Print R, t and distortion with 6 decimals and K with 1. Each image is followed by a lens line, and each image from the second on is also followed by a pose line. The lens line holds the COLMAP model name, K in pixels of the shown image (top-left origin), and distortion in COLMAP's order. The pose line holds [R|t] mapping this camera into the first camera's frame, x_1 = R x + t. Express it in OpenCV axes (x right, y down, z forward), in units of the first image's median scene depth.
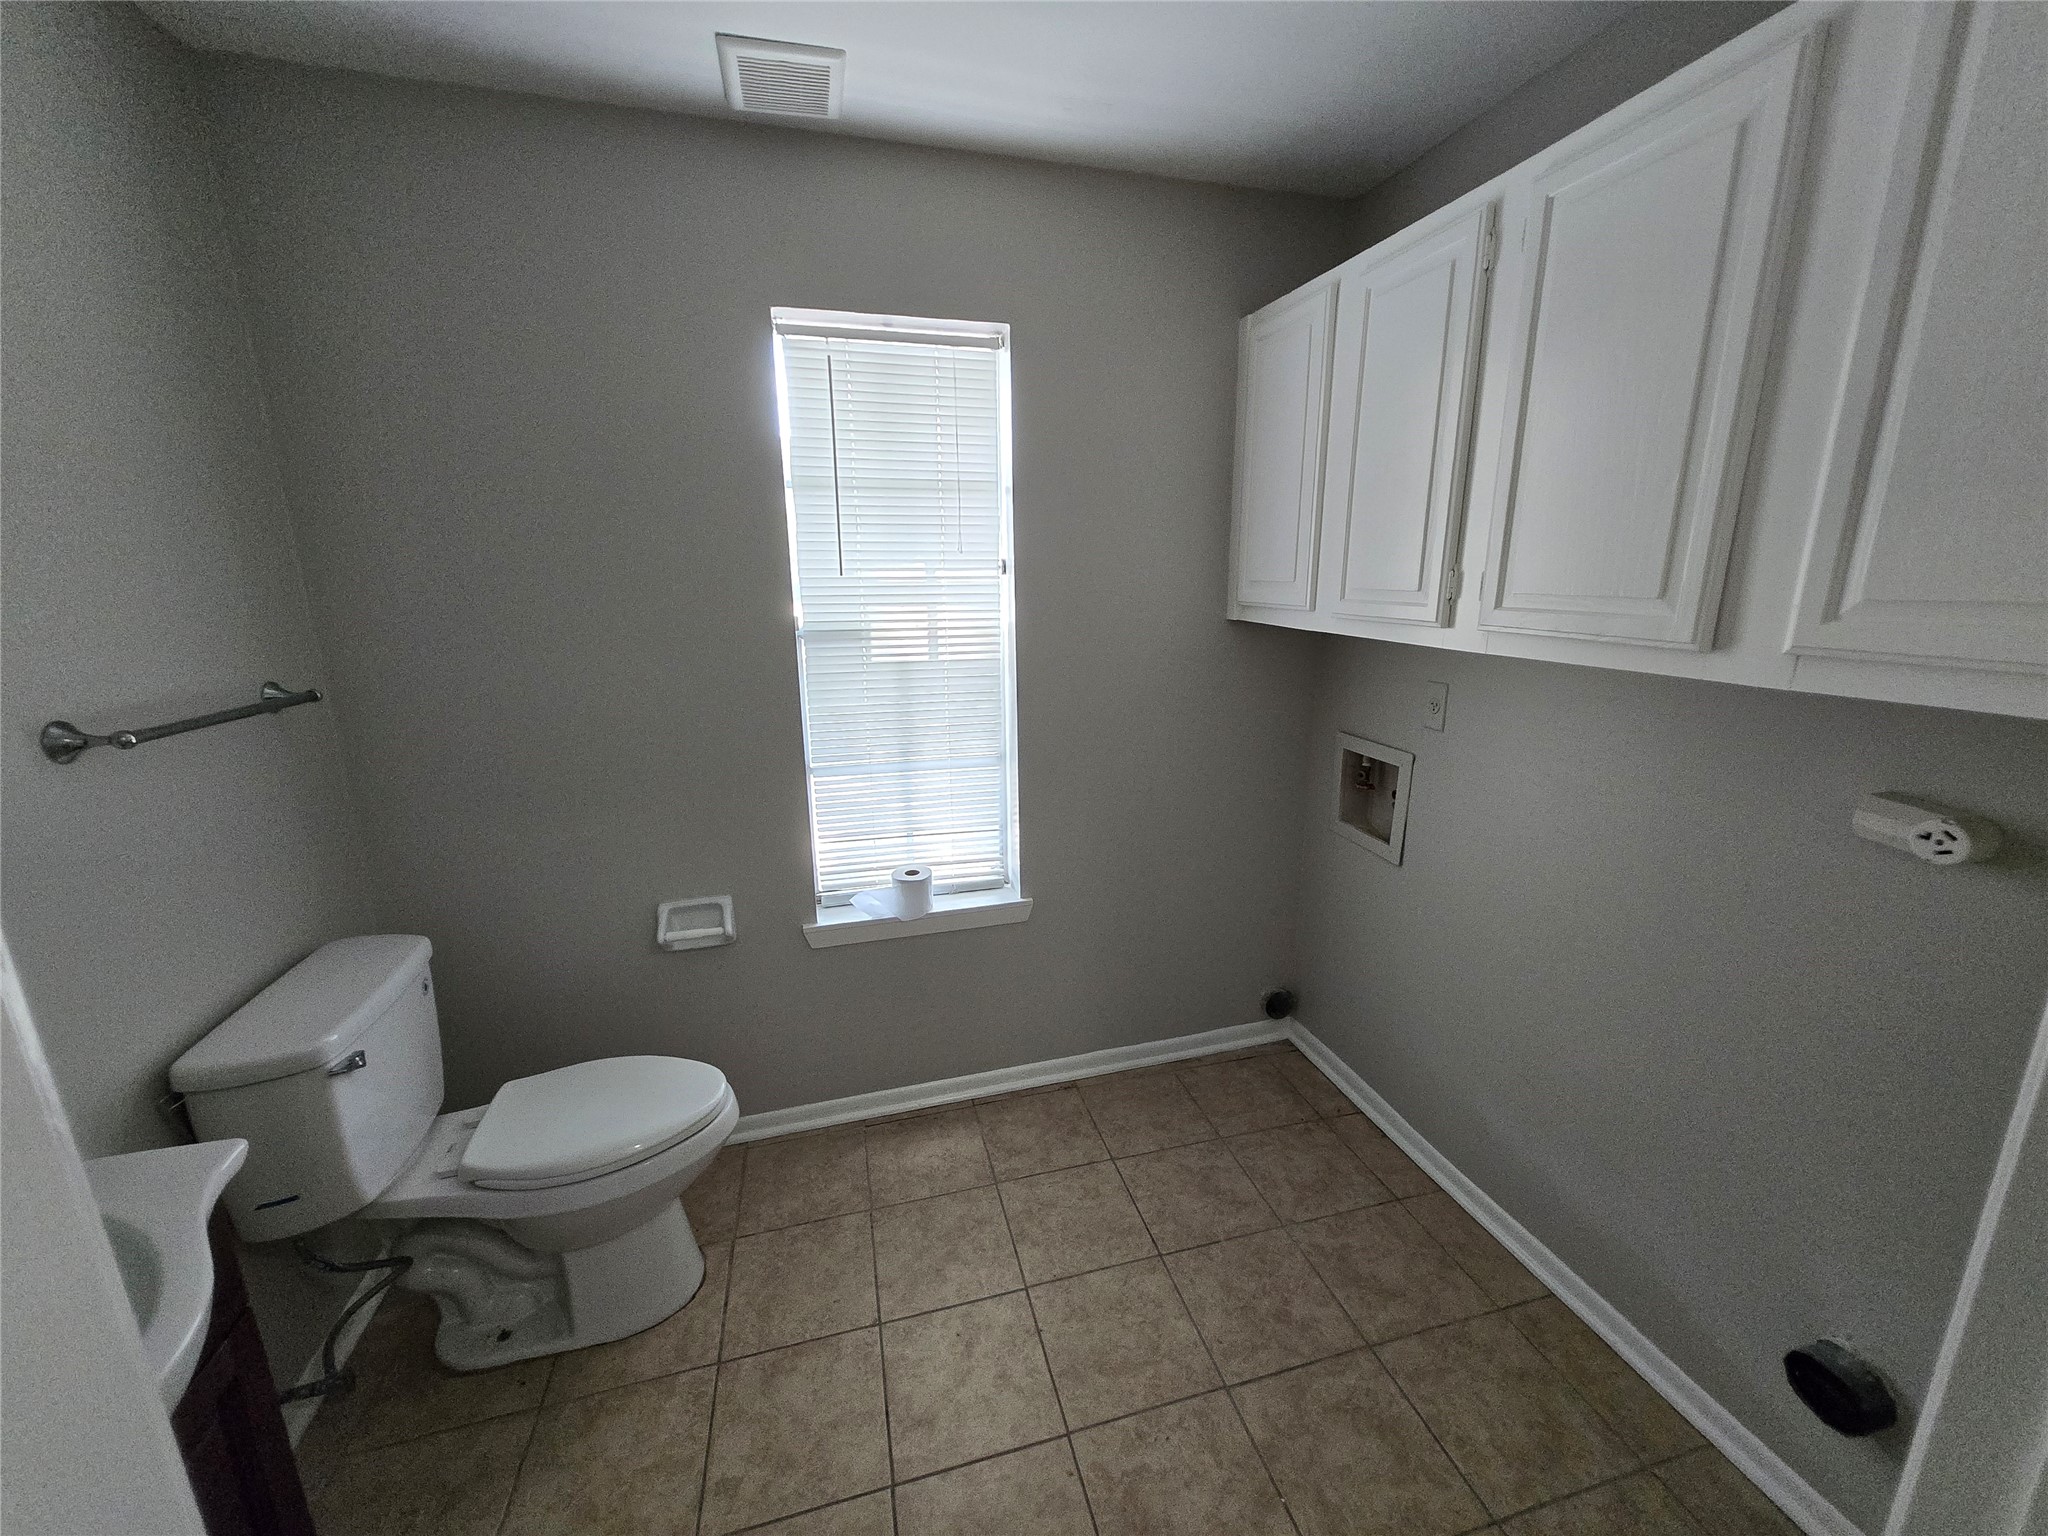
lens RADIAL K [[805.8, 0, 1023.6], [0, 805.8, 762.5], [0, 0, 1]] dist [0.006943, 0.000654]
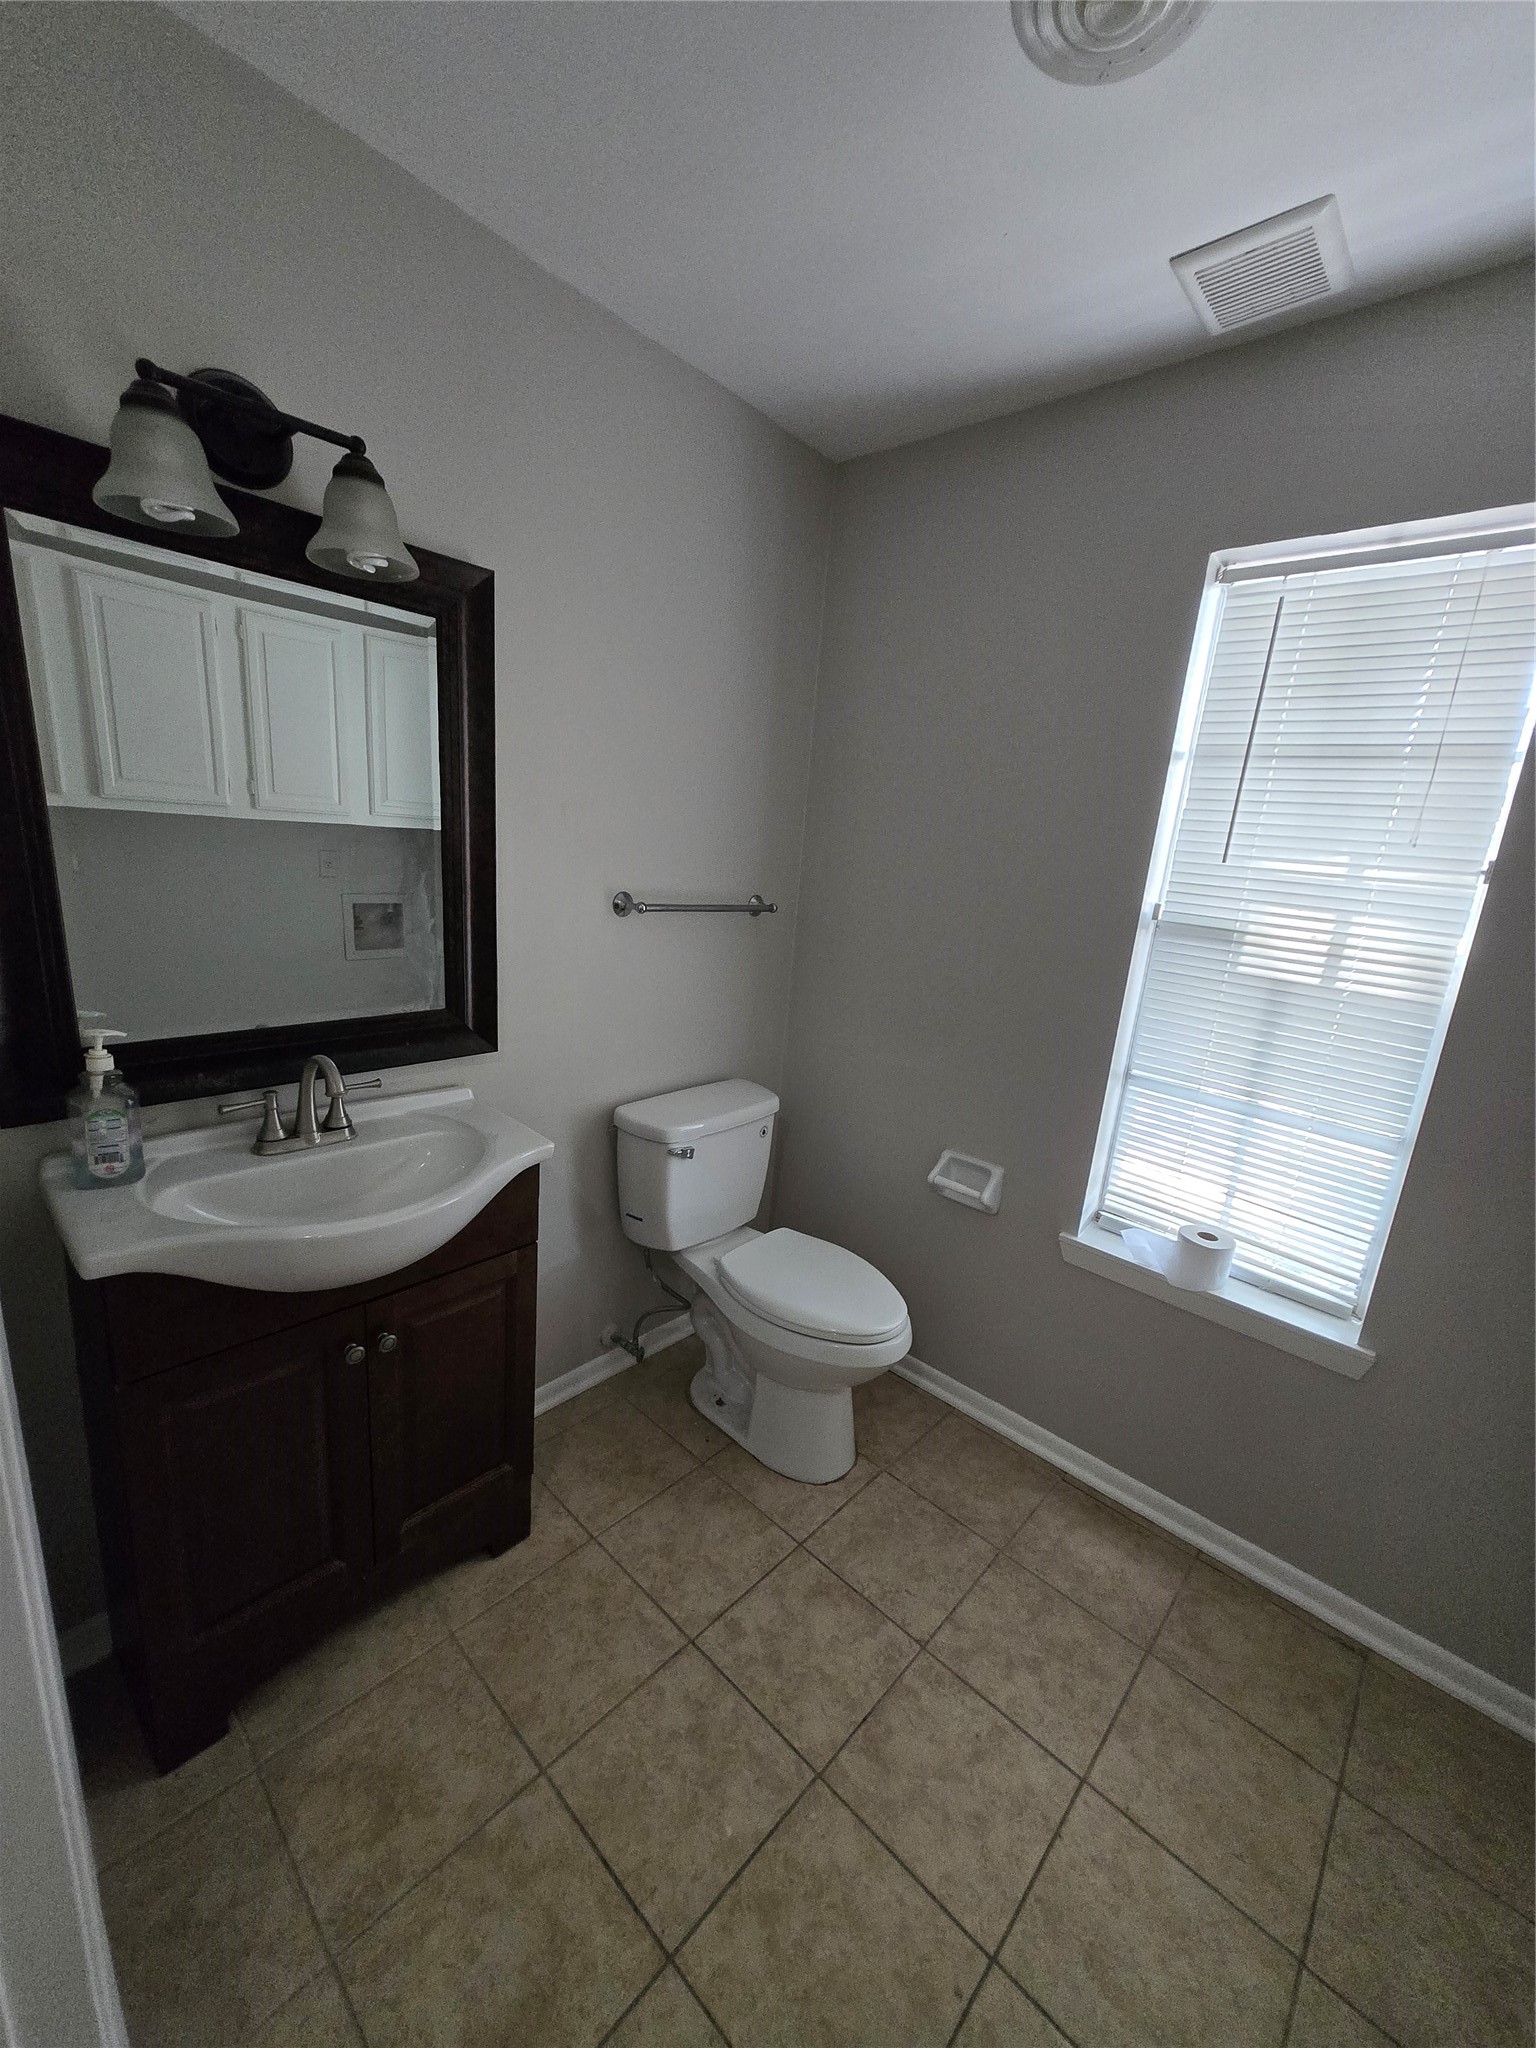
lens RADIAL K [[805.8, 0, 768.1], [0, 805.8, 1034.2], [0, 0, 1]] dist [0.006943, 0.000654]
pose [[0.537779, 0.256620, -0.803082, 0.243563], [-0.281698, 0.952498, 0.115728, -0.026850], [0.794632, 0.163990, 0.584523, 0.168342]]
